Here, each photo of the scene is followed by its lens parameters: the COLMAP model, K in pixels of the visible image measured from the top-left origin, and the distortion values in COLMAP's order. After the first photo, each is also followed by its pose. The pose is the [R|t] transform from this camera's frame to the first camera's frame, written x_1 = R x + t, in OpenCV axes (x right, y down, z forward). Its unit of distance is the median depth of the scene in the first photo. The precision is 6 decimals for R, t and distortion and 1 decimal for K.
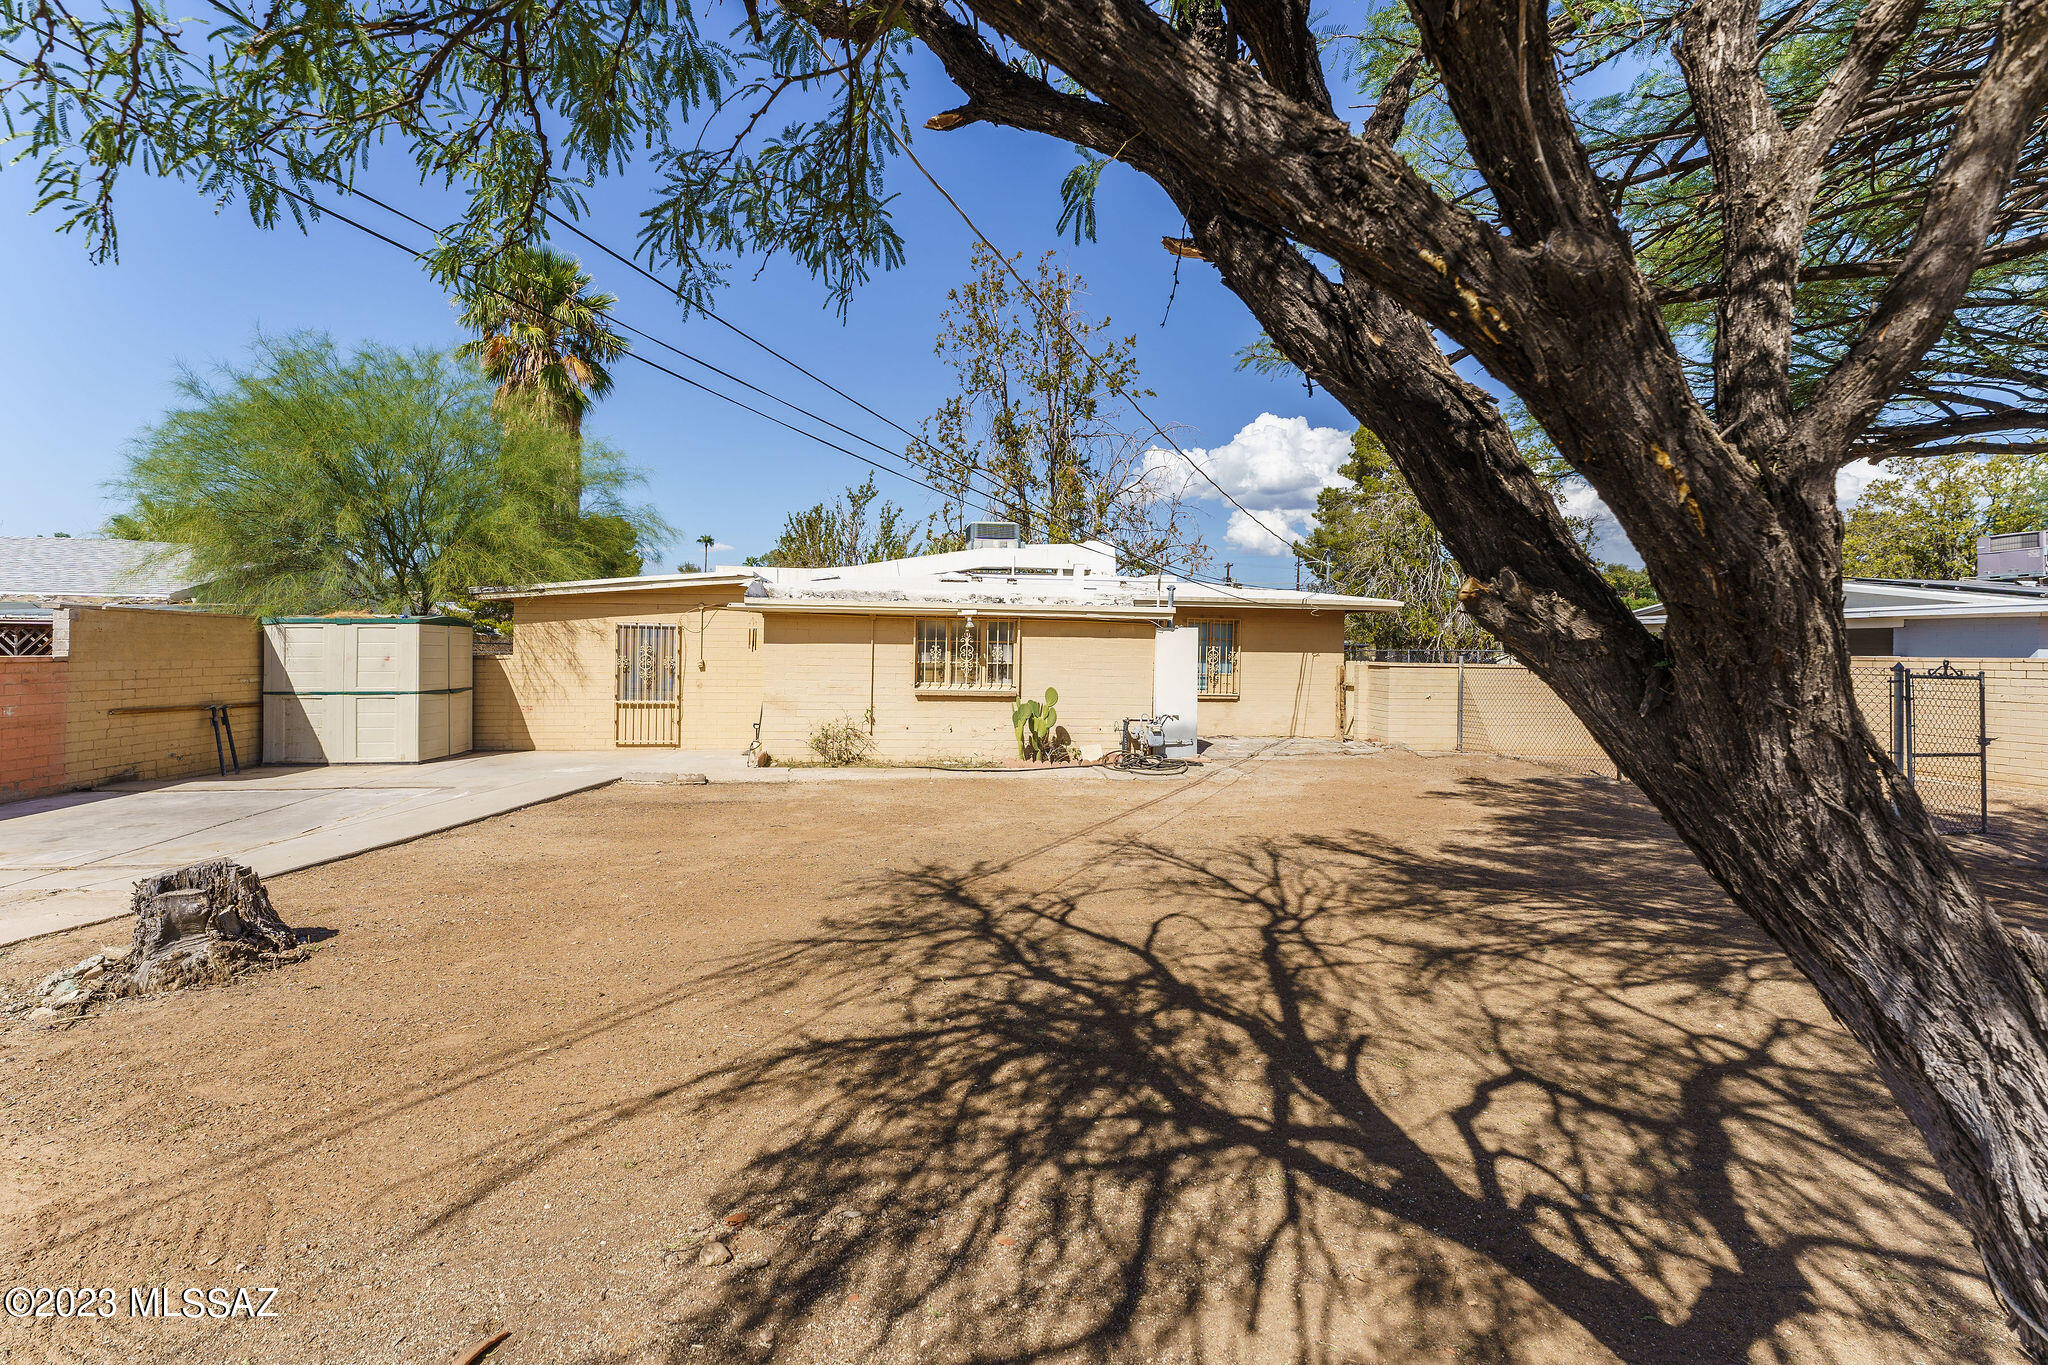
lens RADIAL K [[842.7, 0, 990.4], [0, 842.7, 651.4], [0, 0, 1]] dist [0.000086, 0.000020]
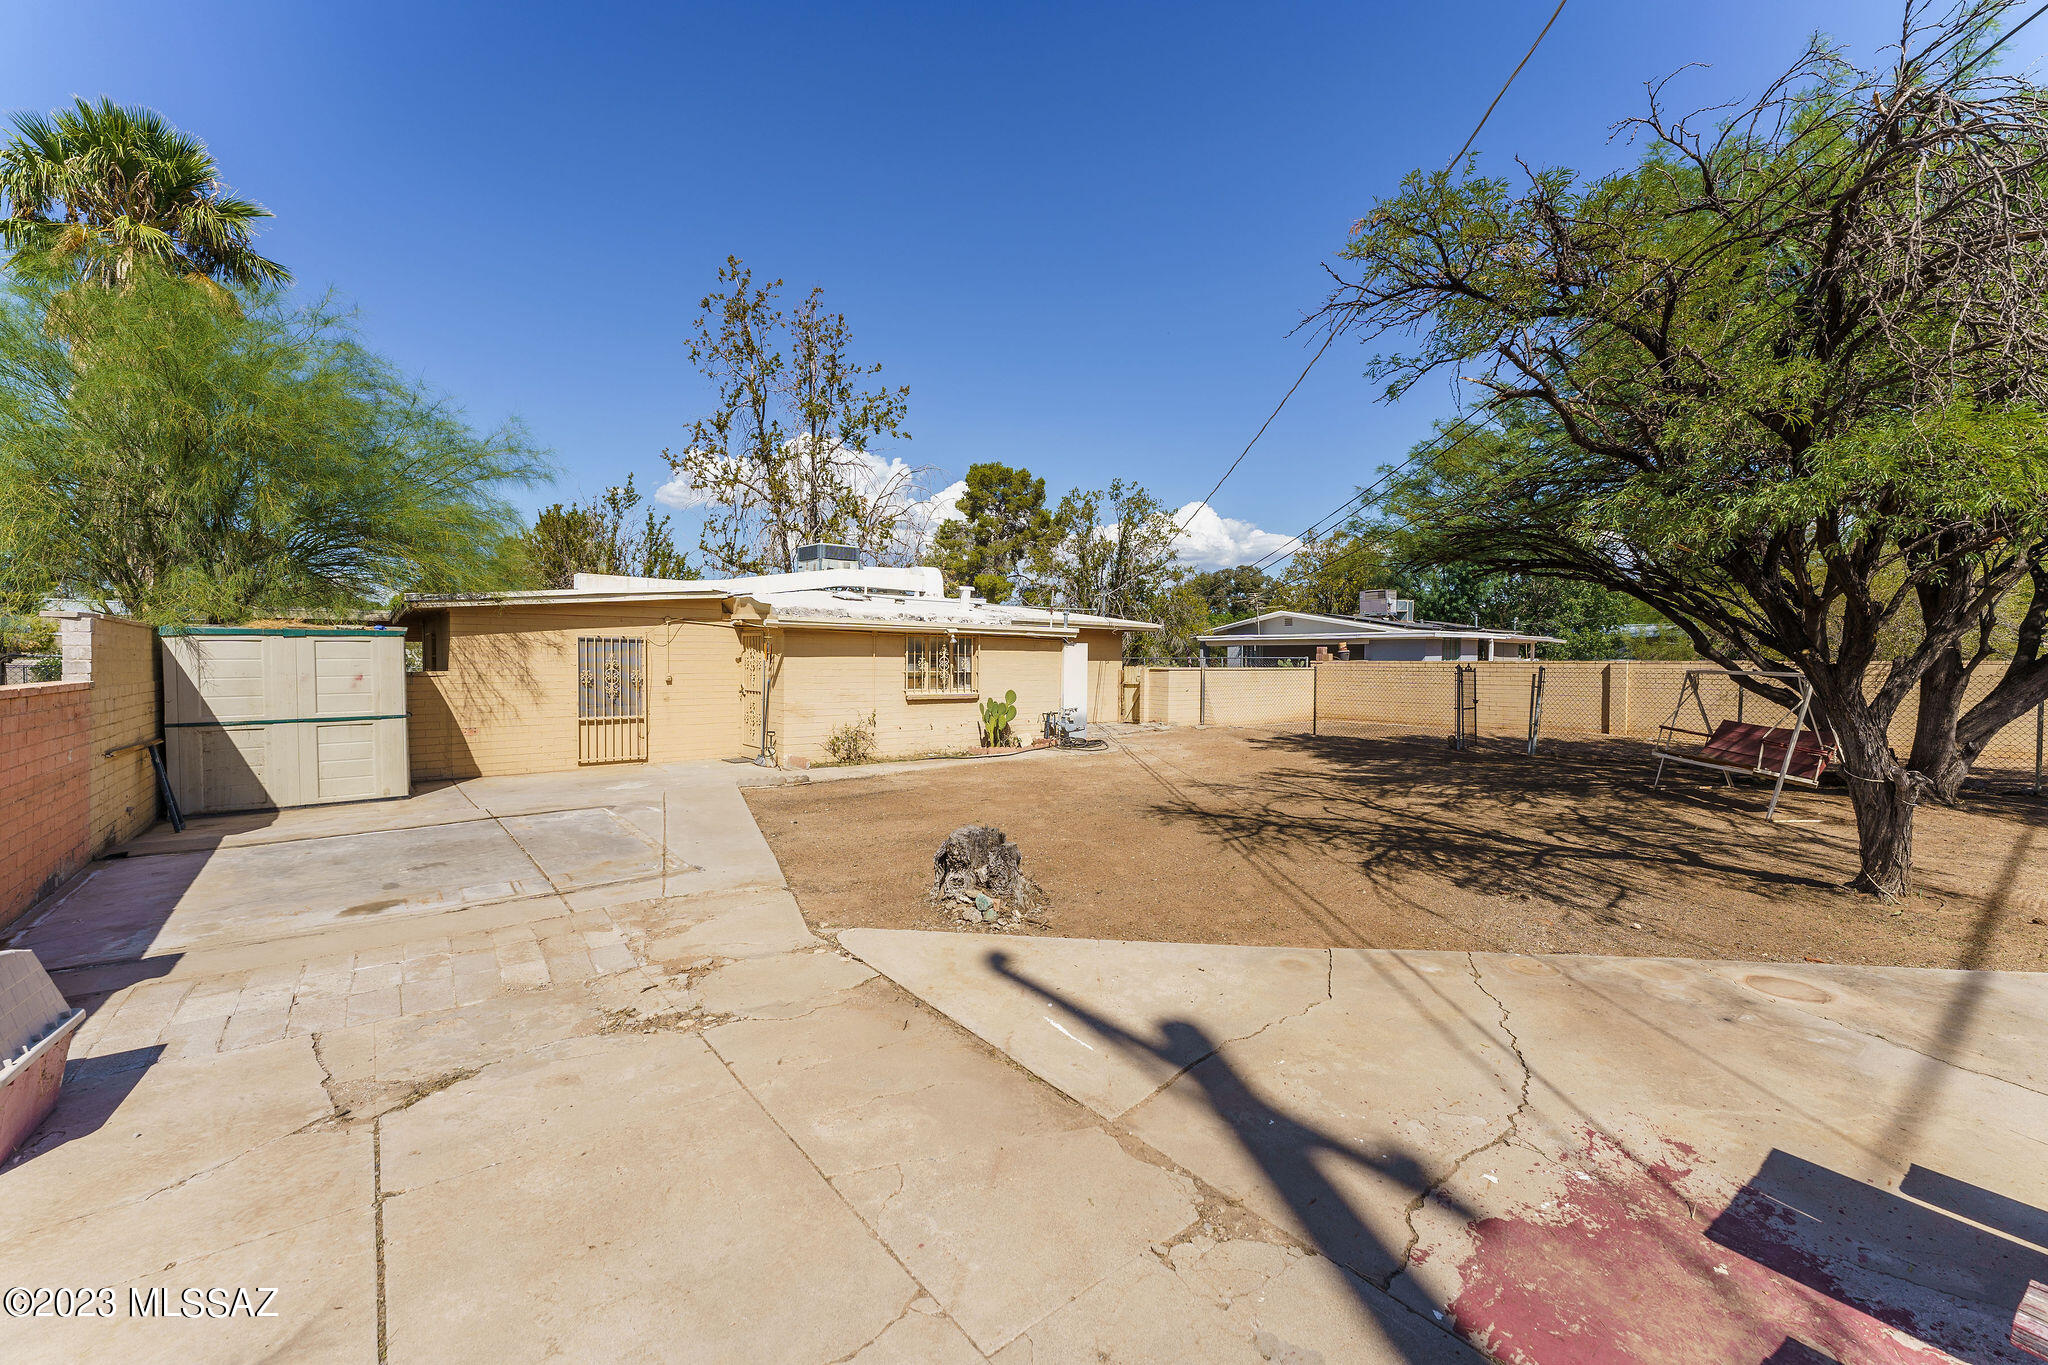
lens RADIAL K [[815.7, 0, 1031.8], [0, 815.7, 676.1], [0, 0, 1]] dist [-0.003299, -0.000986]
pose [[0.833307, -0.018874, 0.552488, -0.564623], [0.007204, 0.999703, 0.023286, -0.006499], [-0.552764, -0.015424, 0.833195, -0.050755]]
